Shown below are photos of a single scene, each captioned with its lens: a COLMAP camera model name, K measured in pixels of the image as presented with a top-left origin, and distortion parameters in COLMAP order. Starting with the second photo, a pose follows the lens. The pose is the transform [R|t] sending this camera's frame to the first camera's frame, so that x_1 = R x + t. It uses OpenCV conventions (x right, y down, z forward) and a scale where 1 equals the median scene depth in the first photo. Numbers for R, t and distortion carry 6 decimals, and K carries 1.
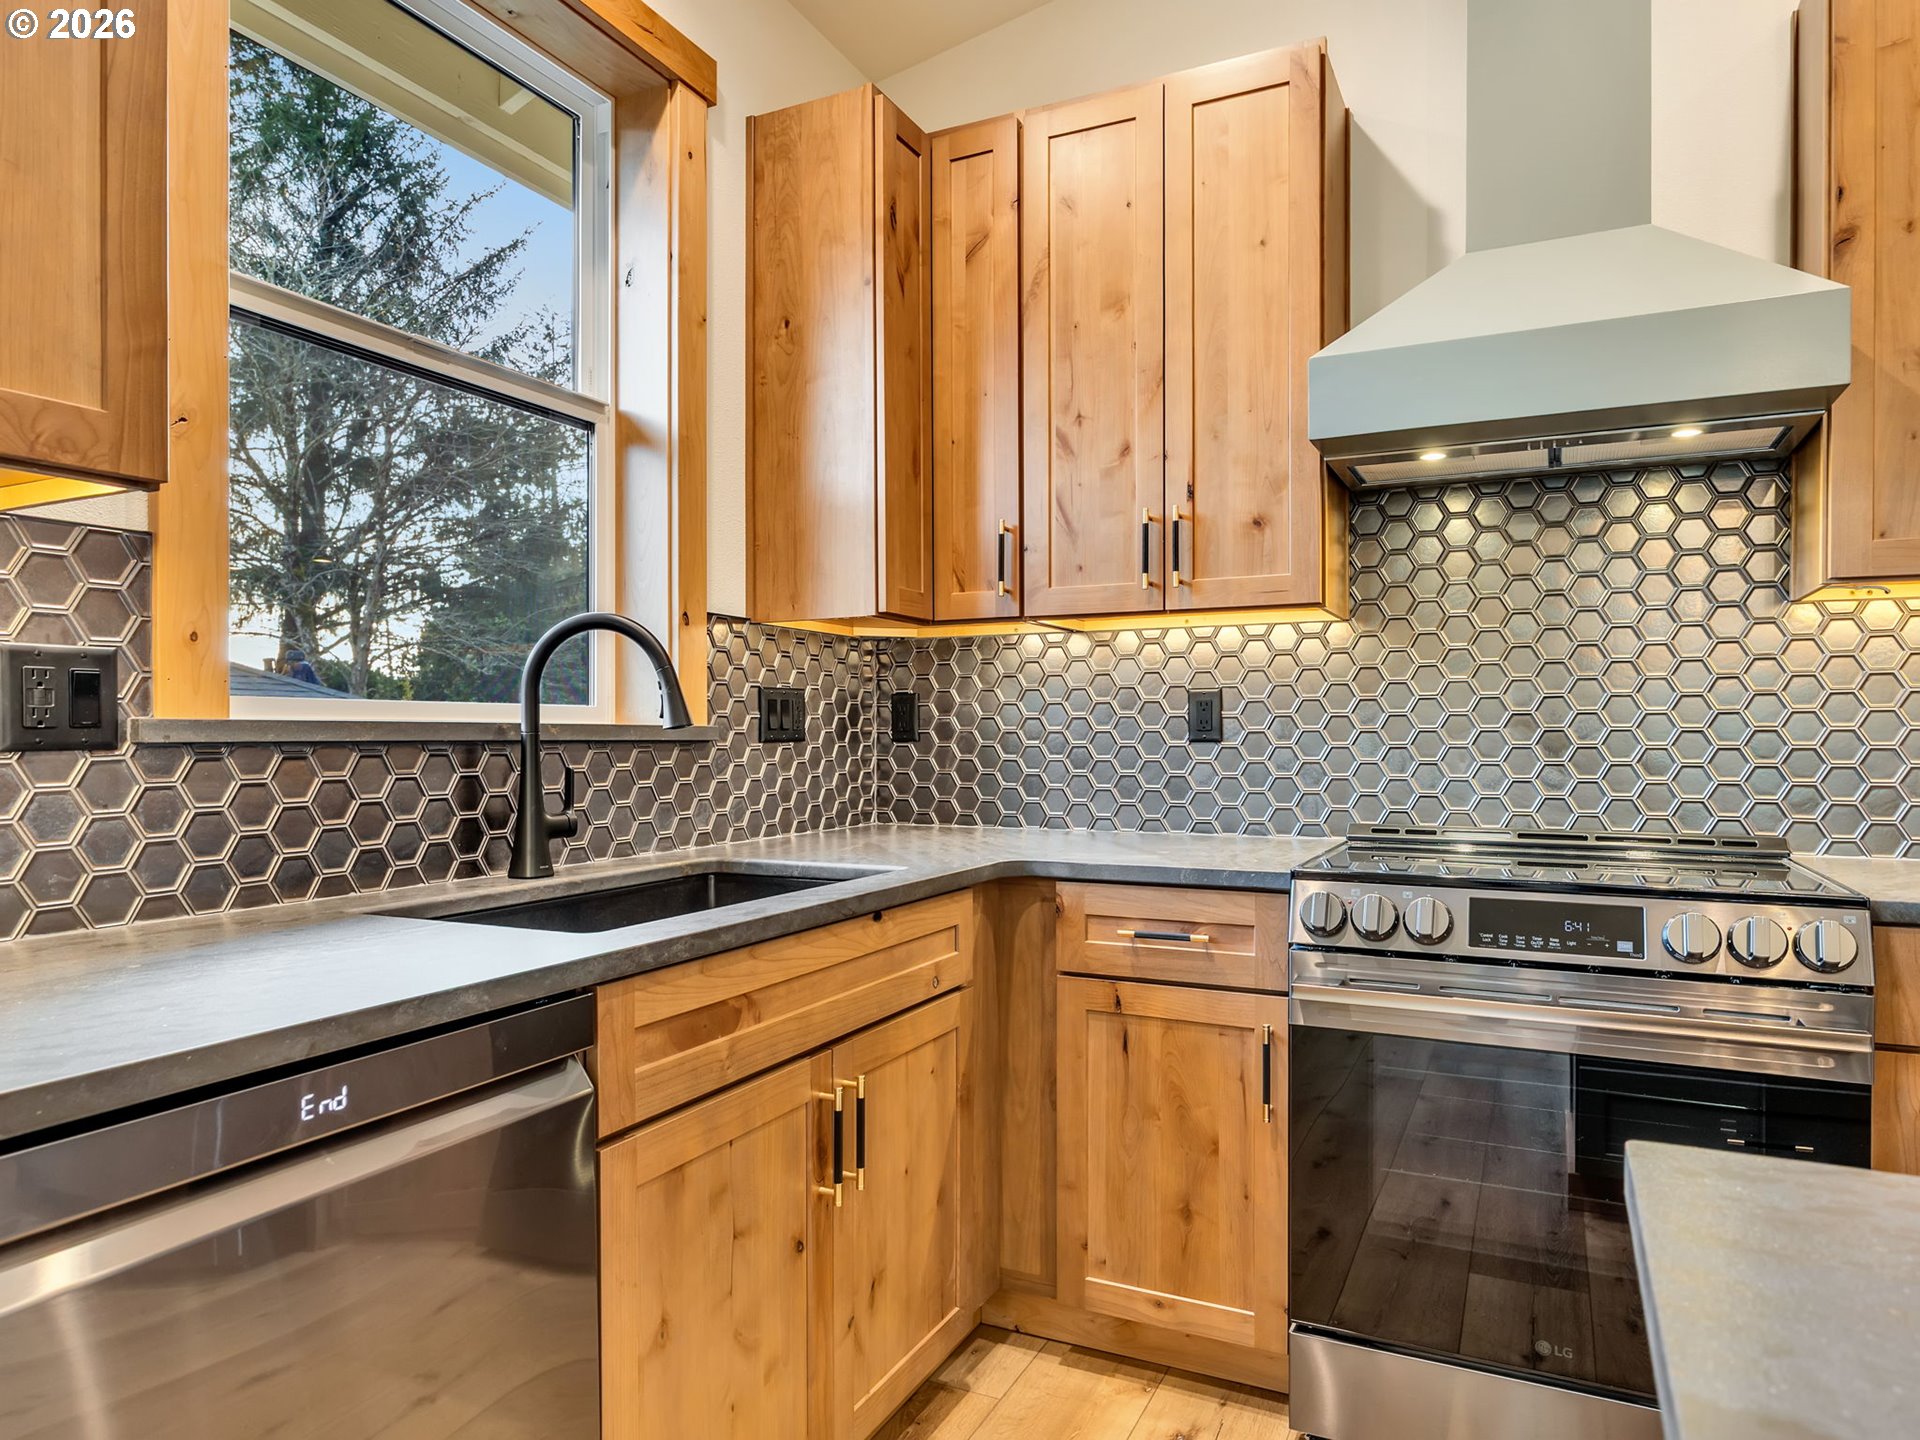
lens RADIAL K [[1220.8, 0, 961.6], [0, 1220.8, 731.9], [0, 0, 1]] dist [0.002387, -0.001939]
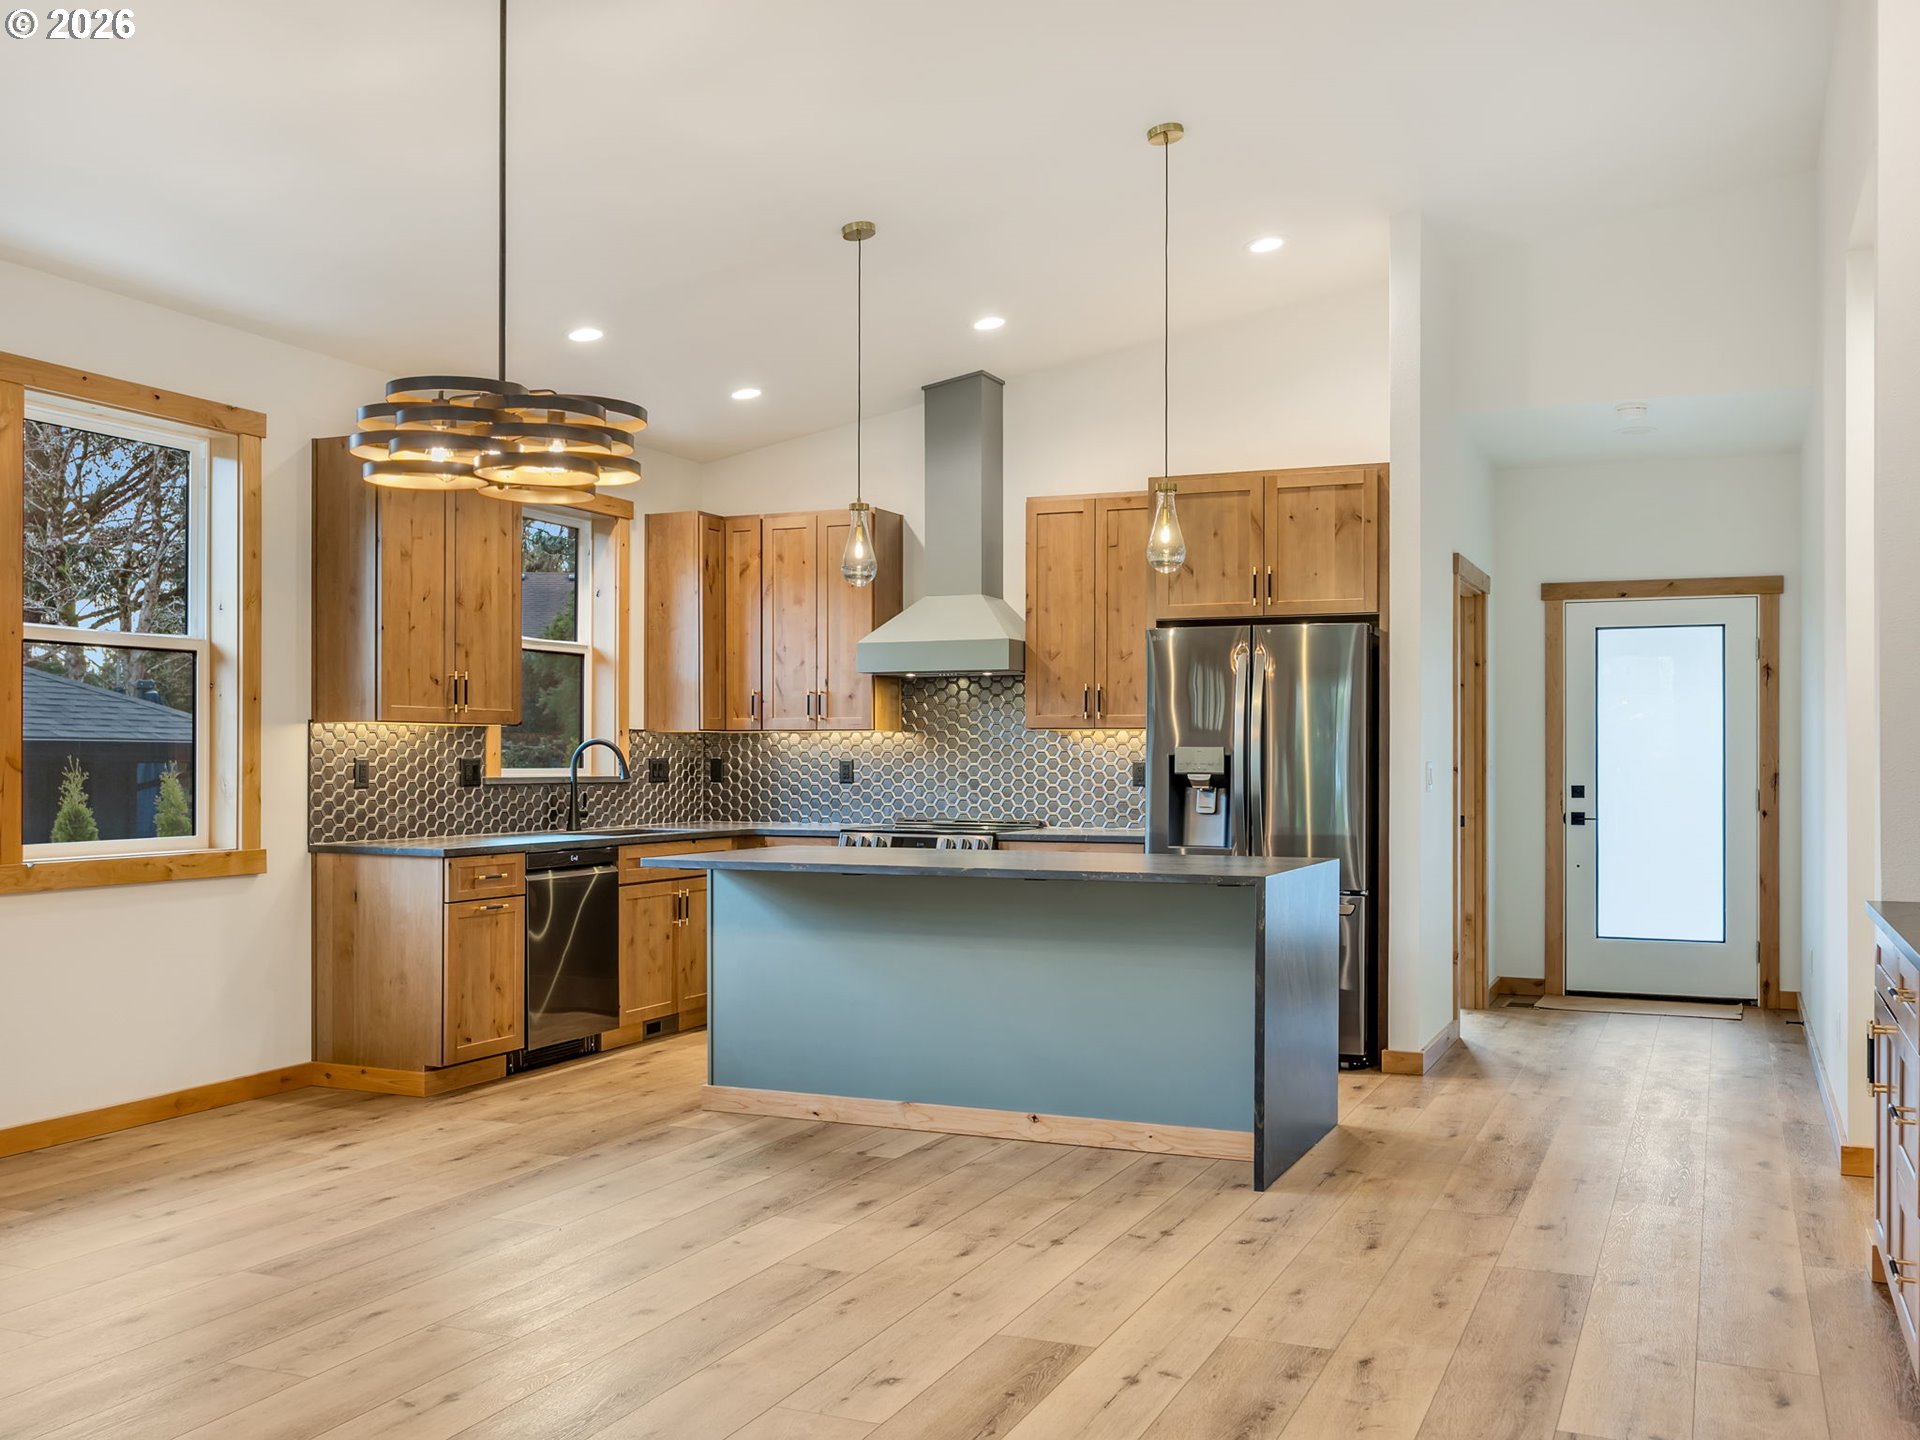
lens RADIAL K [[1863.7, 0, 965.5], [0, 1863.7, 759.8], [0, 0, 1]] dist [0.002299, 0.000000]
pose [[0.999331, 0.004582, 0.036288, 0.315802], [-0.004699, 0.999984, 0.003122, -0.050614], [-0.036273, -0.003291, 0.999337, -2.643005]]
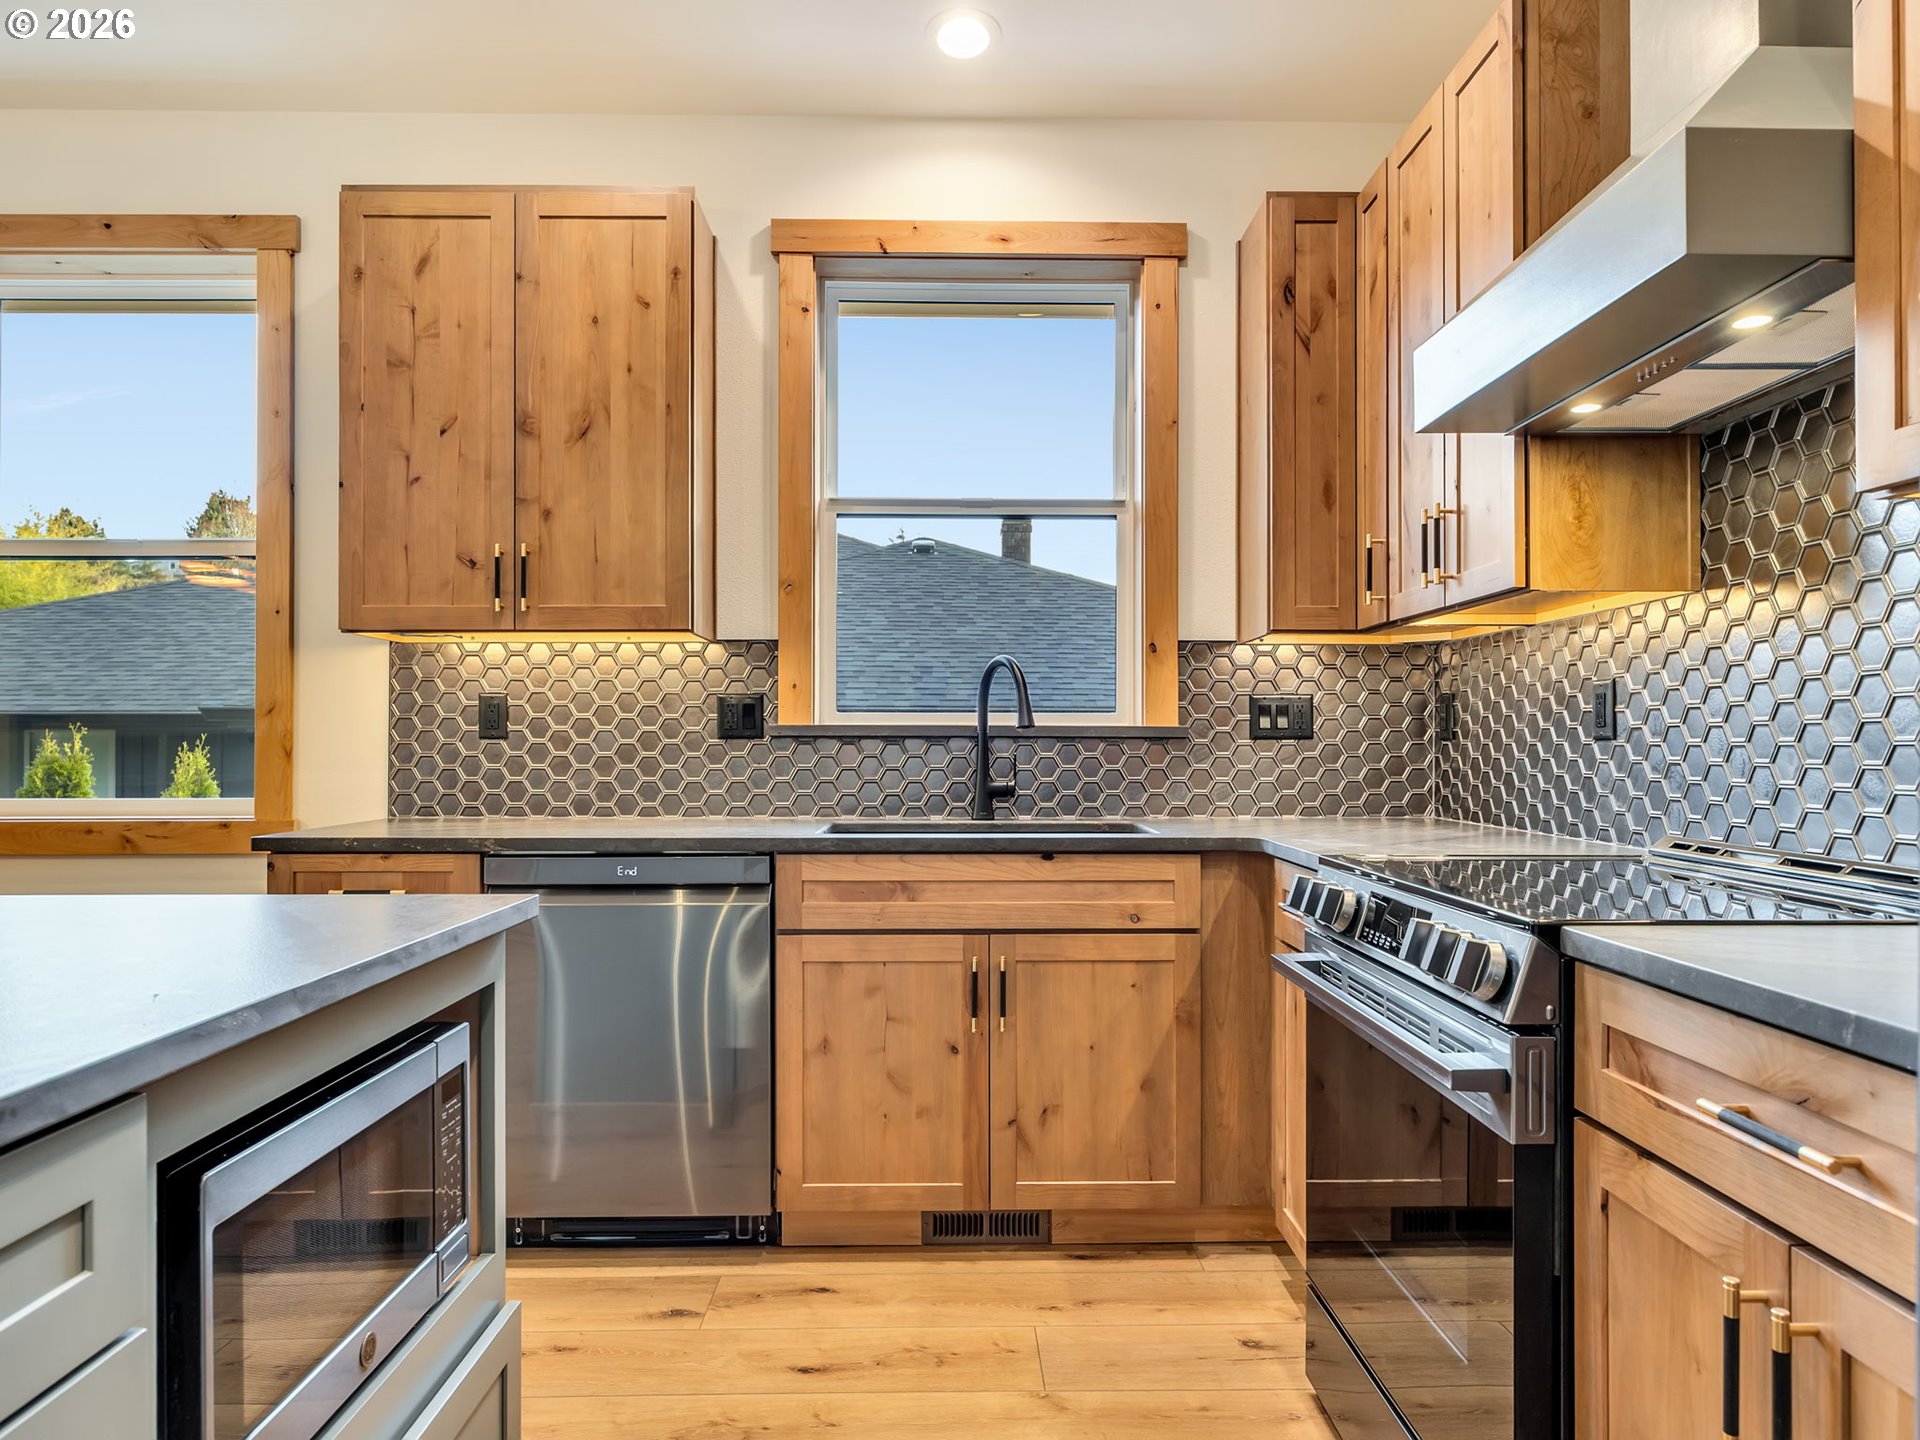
lens RADIAL K [[1220.8, 0, 960.5], [0, 1220.8, 729.8], [0, 0, 1]] dist [0.002387, -0.001939]
pose [[0.441579, -0.004858, -0.897209, 0.851187], [-0.000454, 0.999984, -0.005638, 0.006341], [0.897222, 0.002897, 0.441569, 0.192981]]
